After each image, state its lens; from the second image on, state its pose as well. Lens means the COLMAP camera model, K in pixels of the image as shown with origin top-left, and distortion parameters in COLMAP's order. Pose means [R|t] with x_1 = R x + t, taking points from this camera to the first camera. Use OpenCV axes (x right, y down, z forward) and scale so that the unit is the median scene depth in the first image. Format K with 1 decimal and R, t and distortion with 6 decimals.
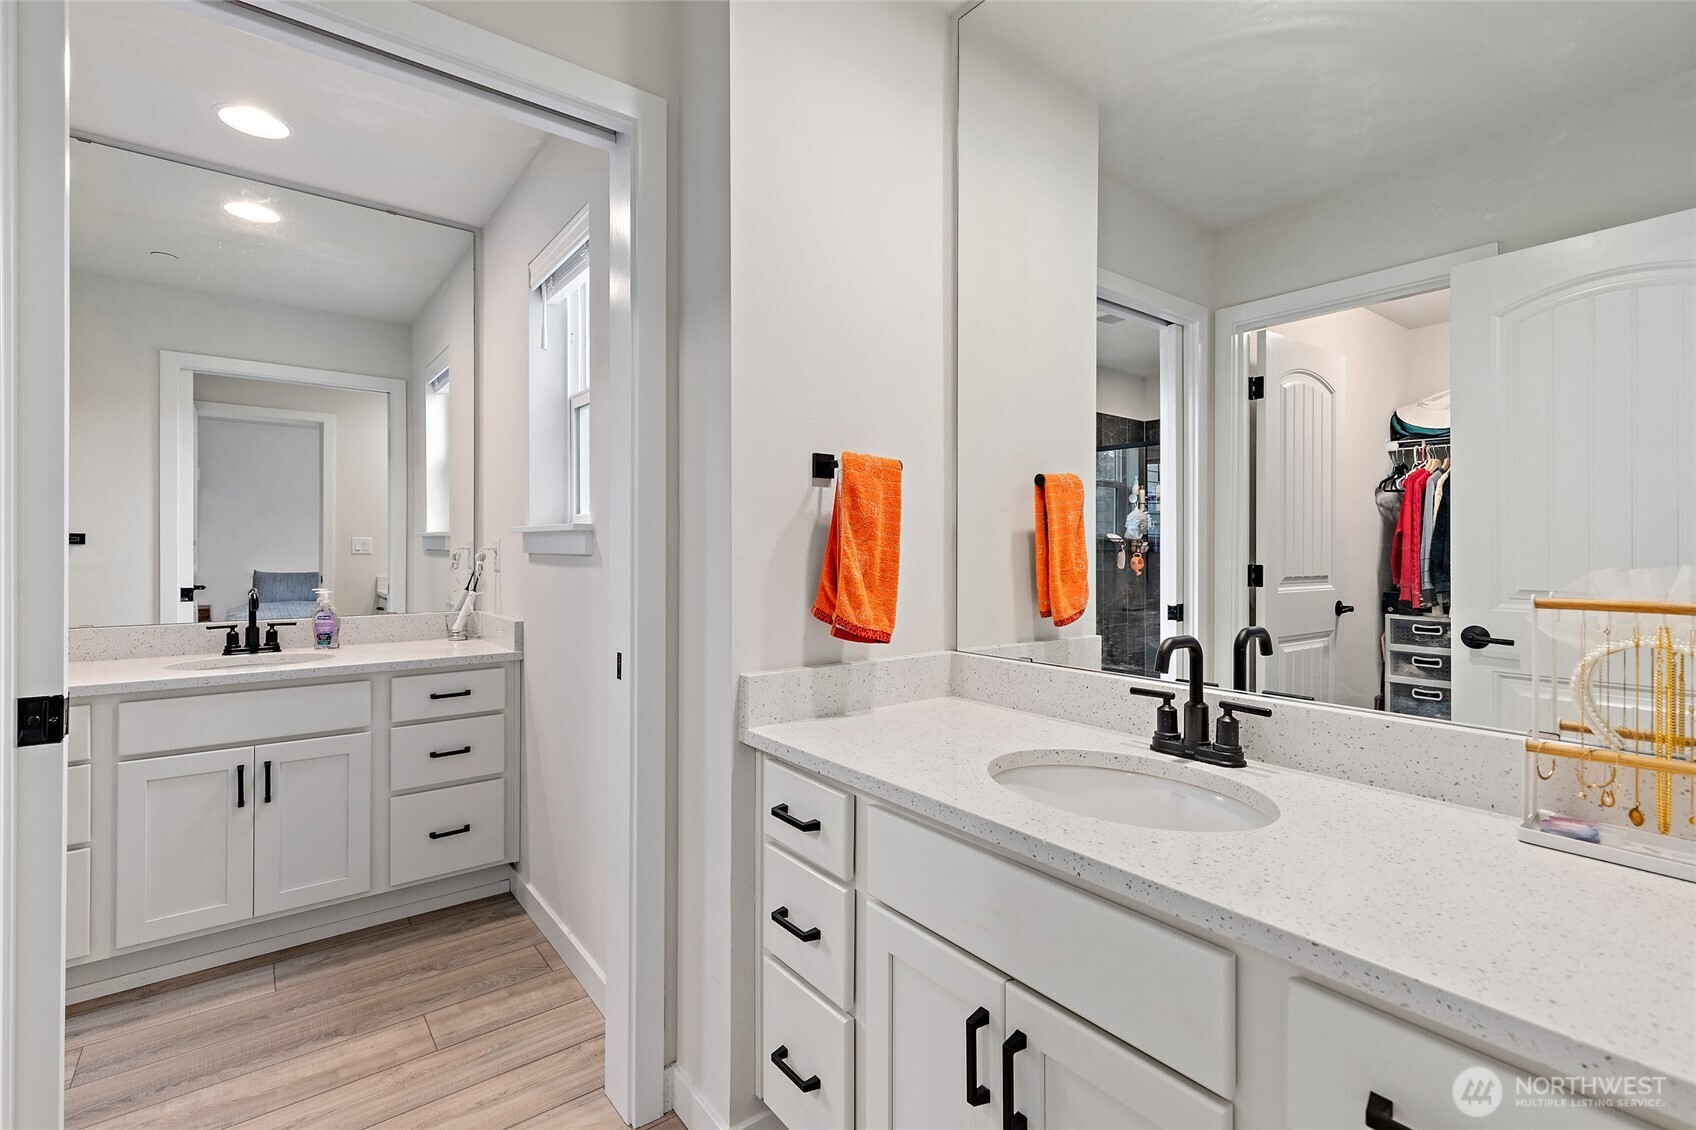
lens RADIAL K [[765.0, 0, 849.4], [0, 765.0, 566.9], [0, 0, 1]] dist [0.011640, -0.000242]
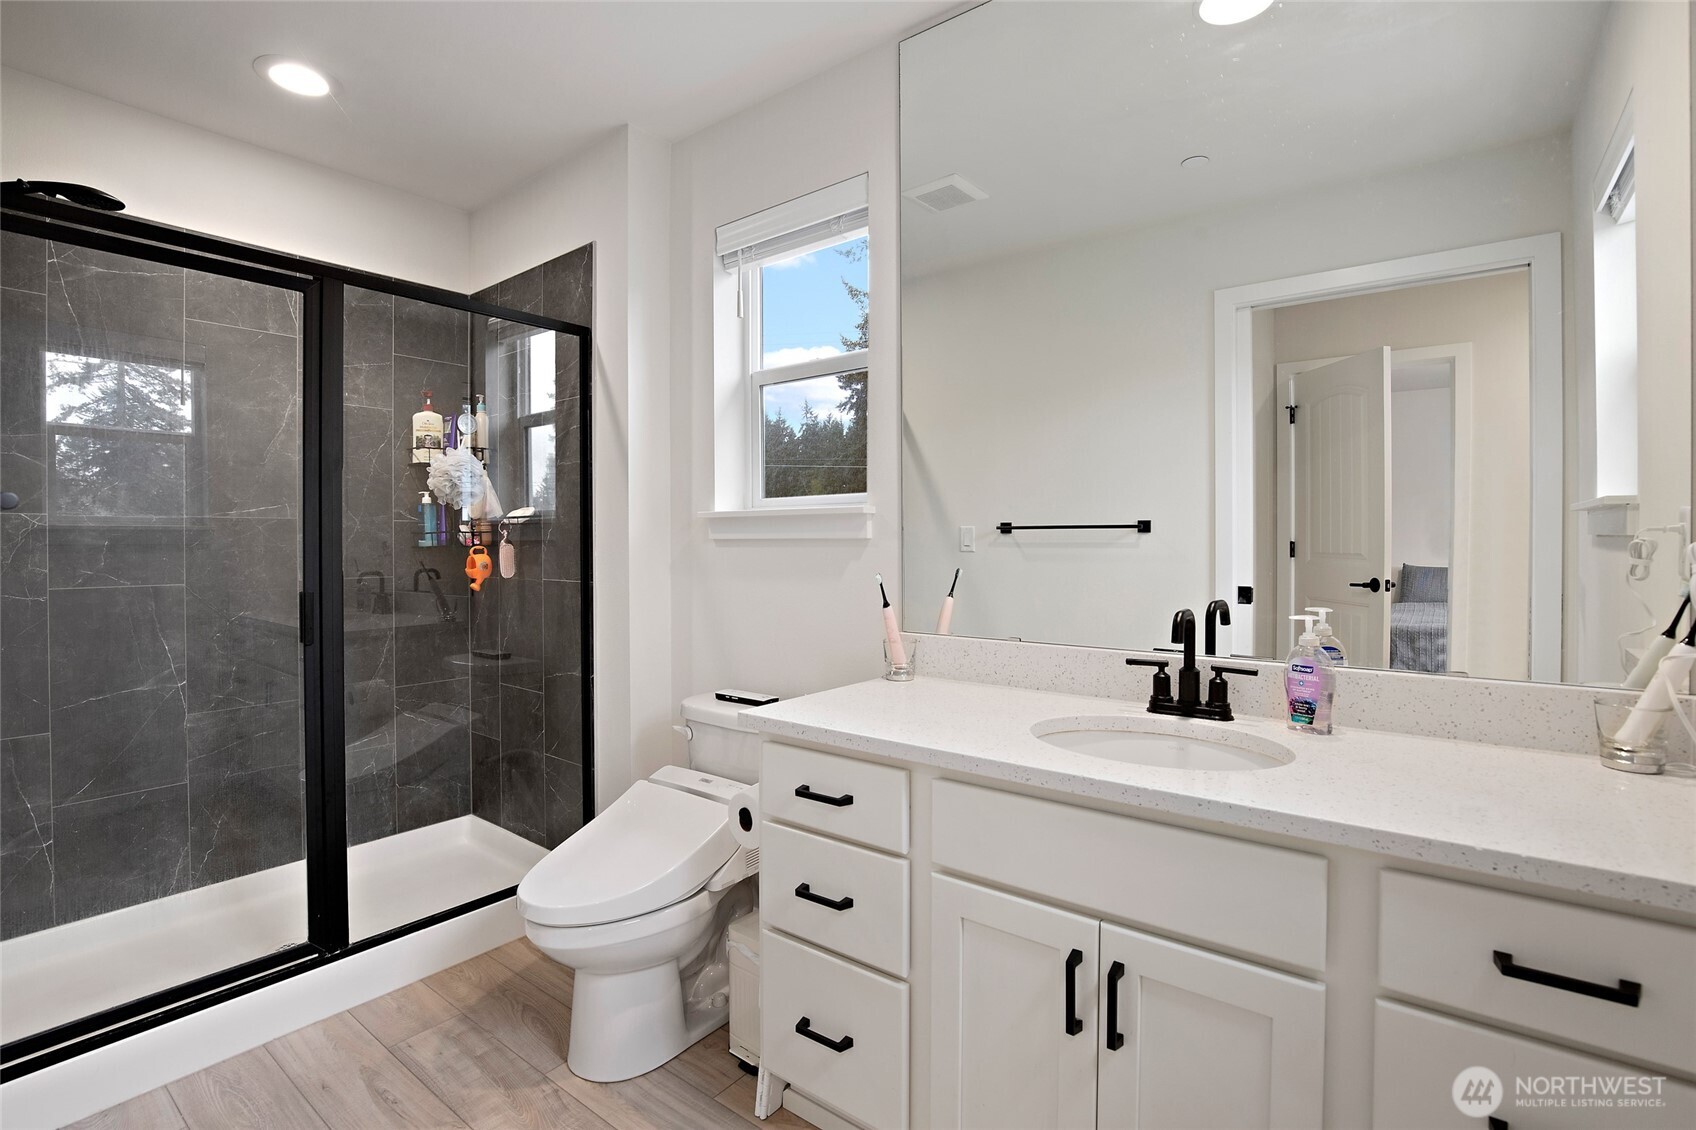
lens RADIAL K [[780.7, 0, 845.5], [0, 780.7, 541.7], [0, 0, 1]] dist [-0.000411, -0.010064]
pose [[0.245642, -0.001275, -0.969360, -0.260560], [-0.017348, 0.999833, -0.005711, -0.009498], [0.969205, 0.018219, 0.245579, 0.581877]]
